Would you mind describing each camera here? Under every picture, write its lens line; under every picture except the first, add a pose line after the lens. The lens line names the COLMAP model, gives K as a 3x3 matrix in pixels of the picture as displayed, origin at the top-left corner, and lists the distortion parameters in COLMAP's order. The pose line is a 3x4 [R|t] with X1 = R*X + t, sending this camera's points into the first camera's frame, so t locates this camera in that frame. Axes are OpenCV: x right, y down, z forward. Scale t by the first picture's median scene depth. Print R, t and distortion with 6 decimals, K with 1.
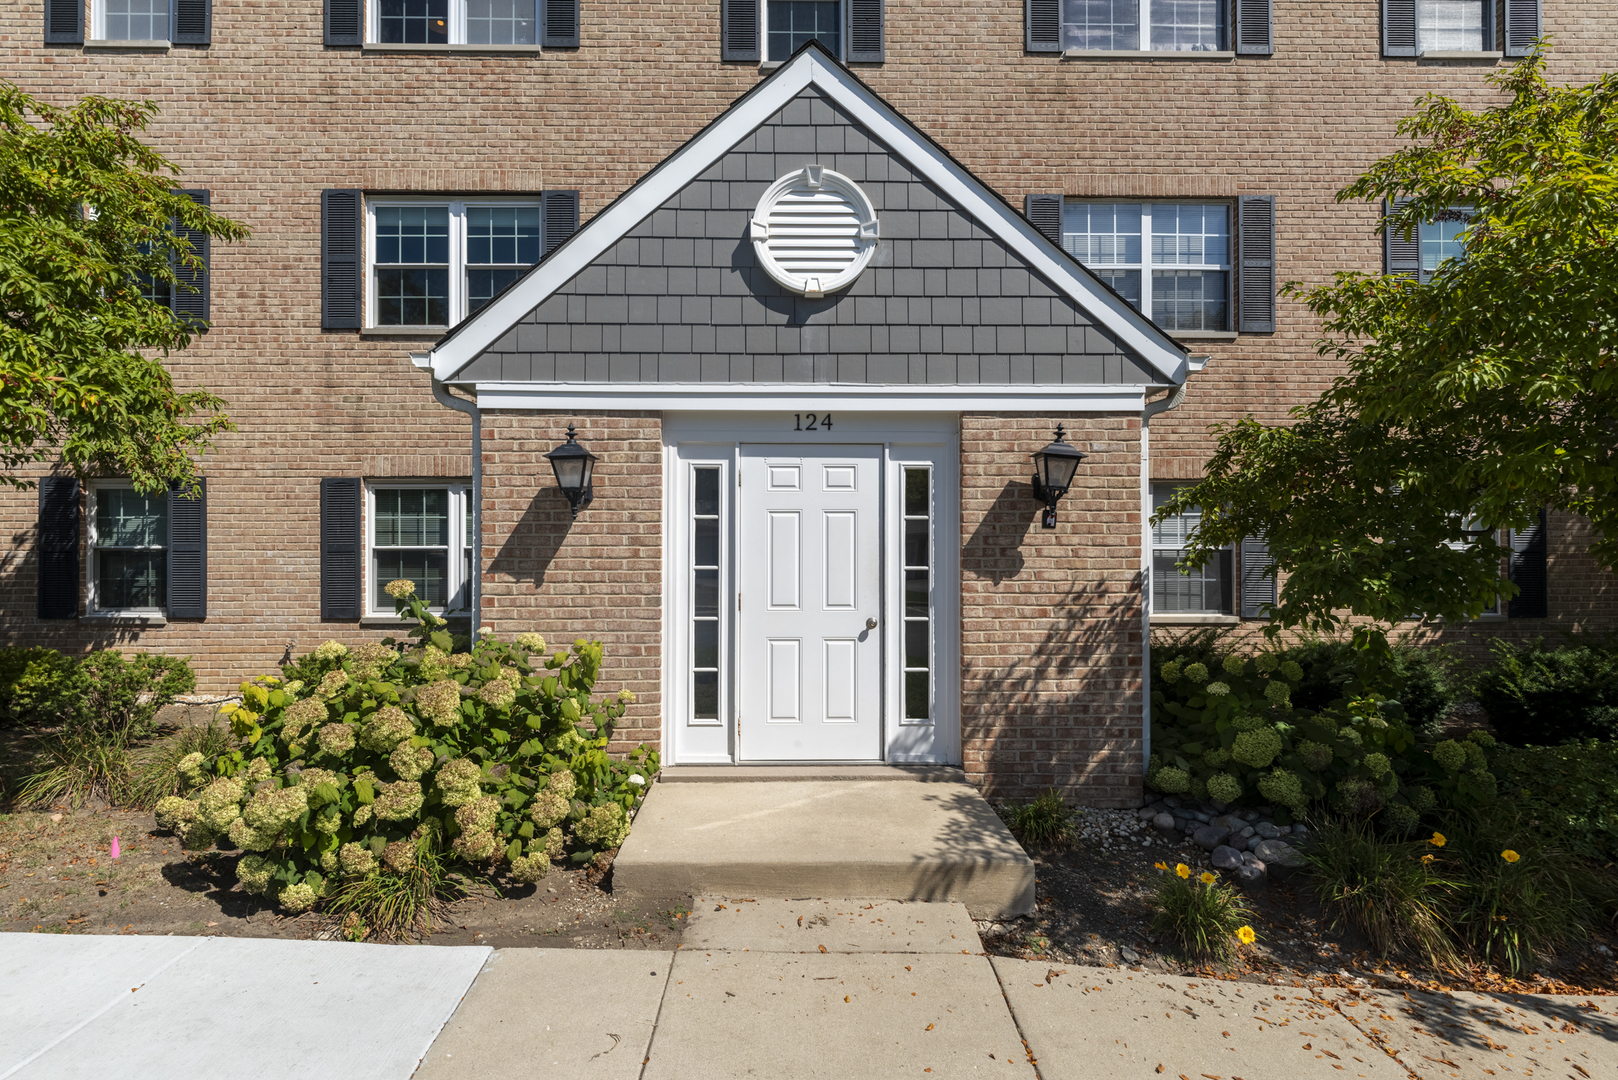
lens RADIAL K [[802.8, 0, 813.1], [0, 802.8, 528.0], [0, 0, 1]] dist [0.009836, 0.000403]
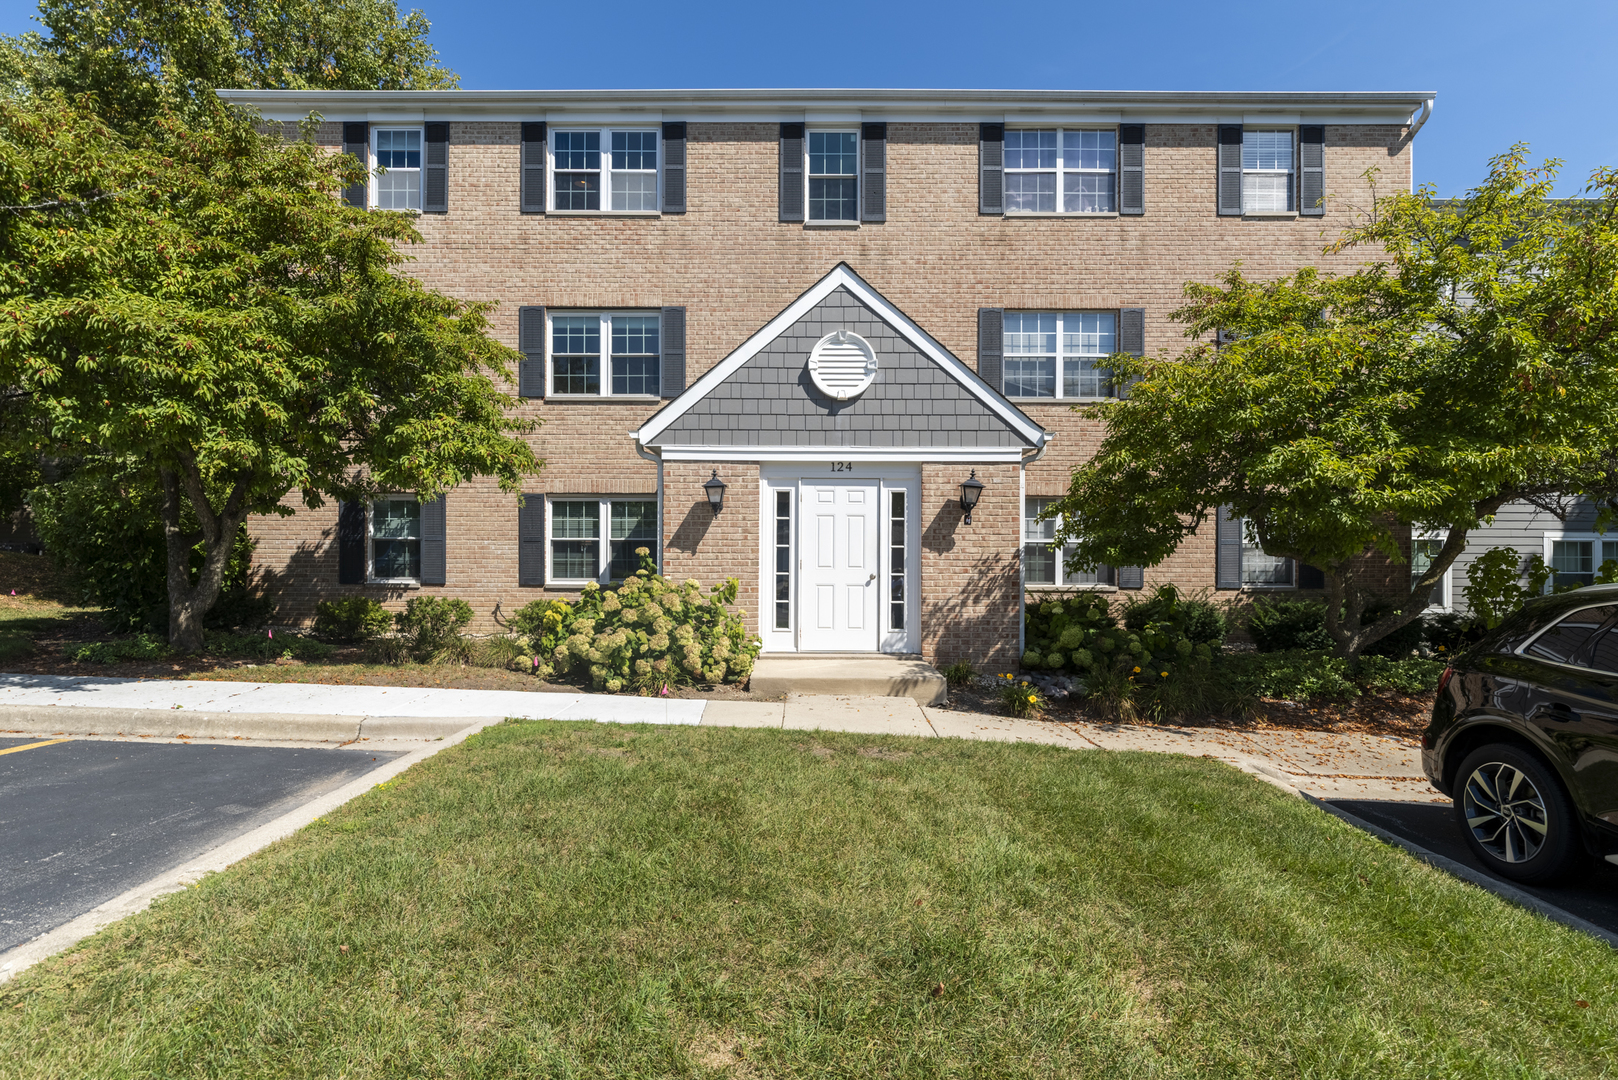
lens RADIAL K [[802.8, 0, 809.9], [0, 802.8, 545.2], [0, 0, 1]] dist [0.009836, 0.000403]
pose [[0.999771, 0.004300, -0.020971, -0.032285], [-0.004075, 0.999934, 0.010772, 0.027769], [0.021016, -0.010684, 0.999722, -0.831049]]
